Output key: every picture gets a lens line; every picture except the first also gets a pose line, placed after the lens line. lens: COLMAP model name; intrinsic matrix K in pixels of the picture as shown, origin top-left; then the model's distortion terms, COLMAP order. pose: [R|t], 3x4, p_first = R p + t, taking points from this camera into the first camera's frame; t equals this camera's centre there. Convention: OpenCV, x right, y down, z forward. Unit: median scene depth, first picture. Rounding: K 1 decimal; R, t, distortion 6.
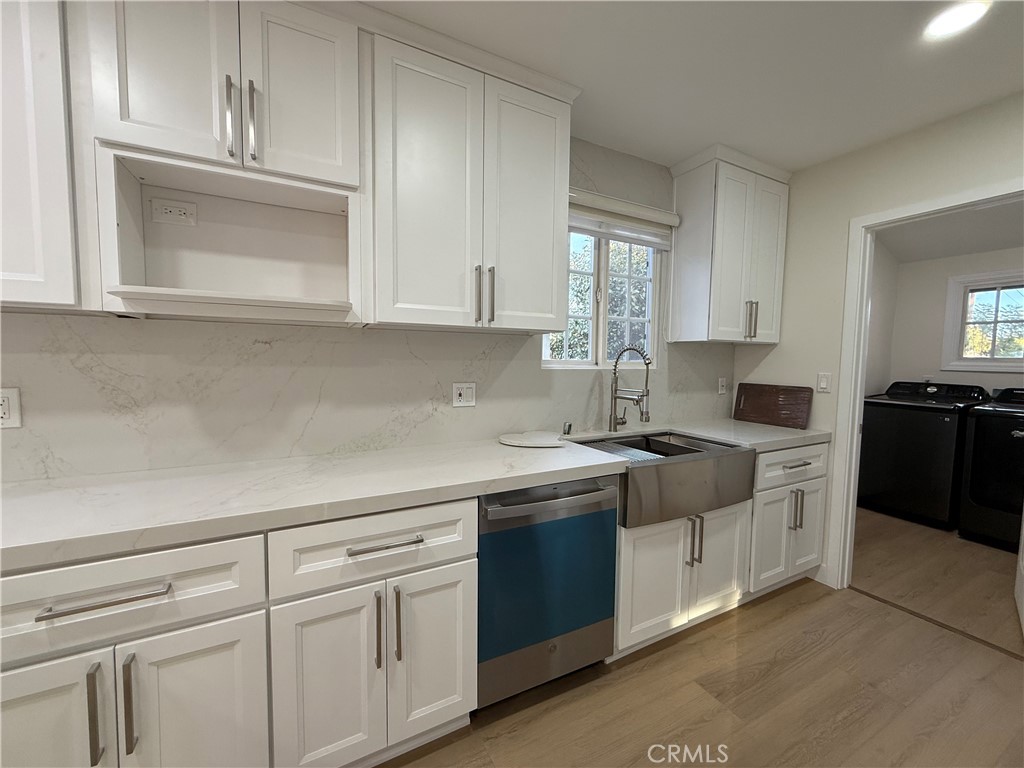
lens RADIAL K [[408.0, 0, 506.1], [0, 408.0, 385.3], [0, 0, 1]] dist [0.000058, -0.000101]
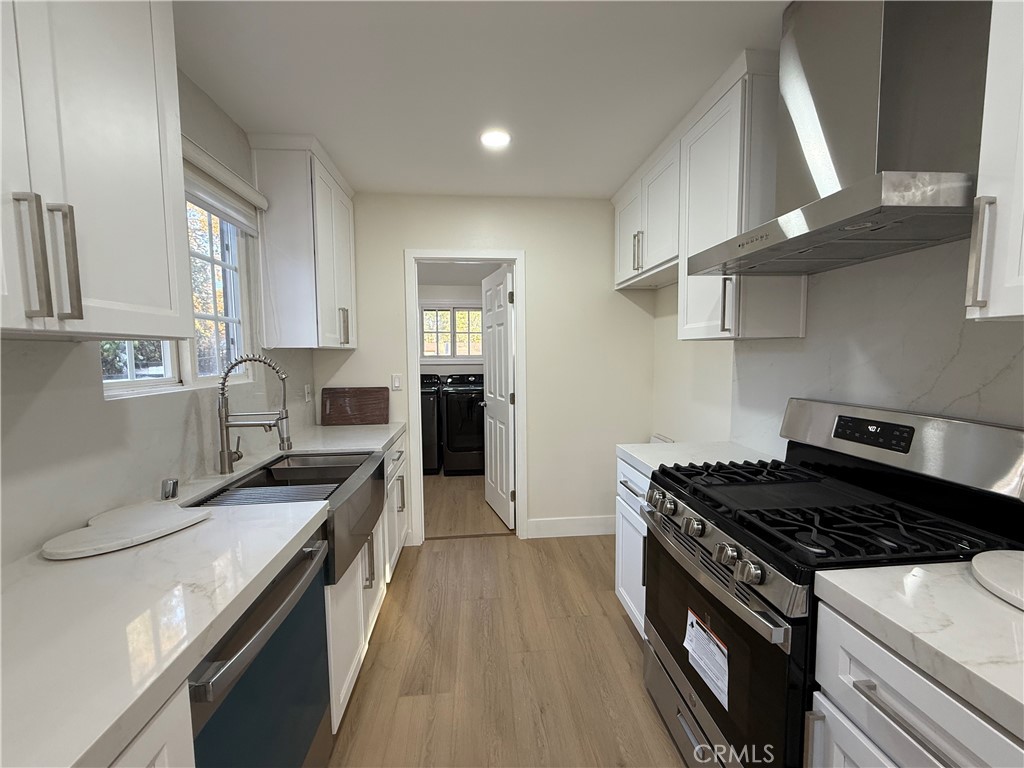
lens RADIAL K [[408.0, 0, 513.1], [0, 408.0, 385.1], [0, 0, 1]] dist [0.000058, -0.000101]
pose [[0.373798, -0.088638, 0.923265, -0.208103], [0.077697, 0.994917, 0.064060, -0.050399], [-0.924250, 0.047789, 0.378785, 0.247410]]
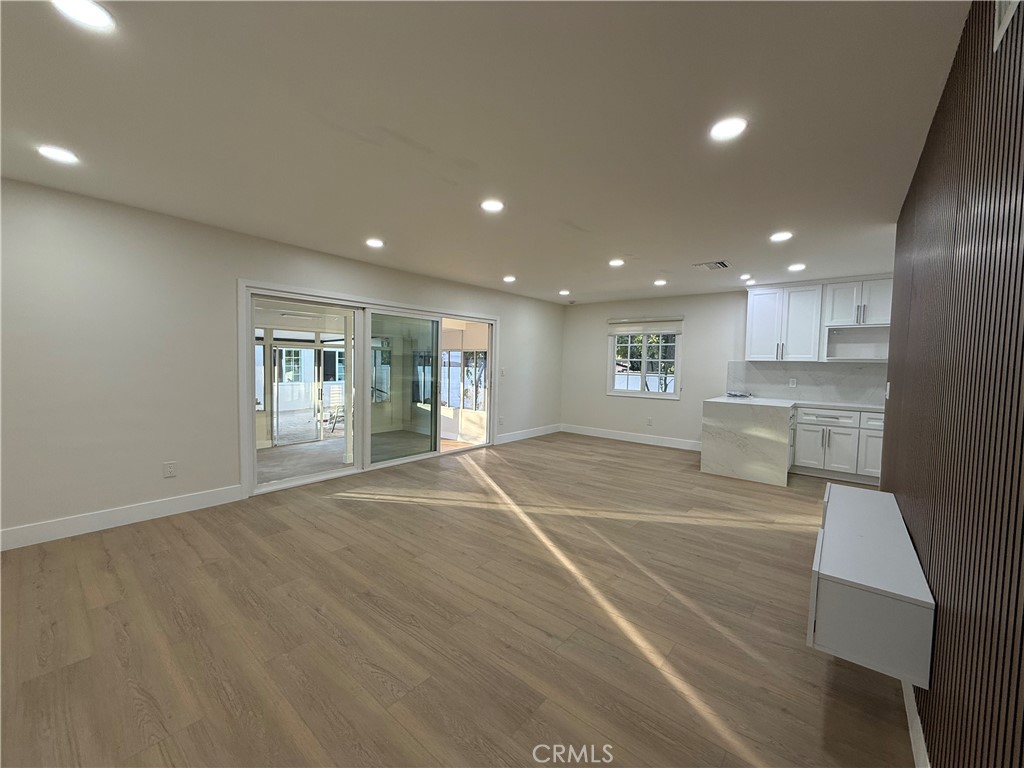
lens RADIAL K [[408.0, 0, 509.6], [0, 408.0, 380.6], [0, 0, 1]] dist [0.000058, -0.000101]
pose [[0.382646, 0.038607, -0.923088, 0.957336], [-0.078123, 0.996900, 0.009310, 0.128820], [0.920586, 0.068552, 0.384476, -1.996637]]
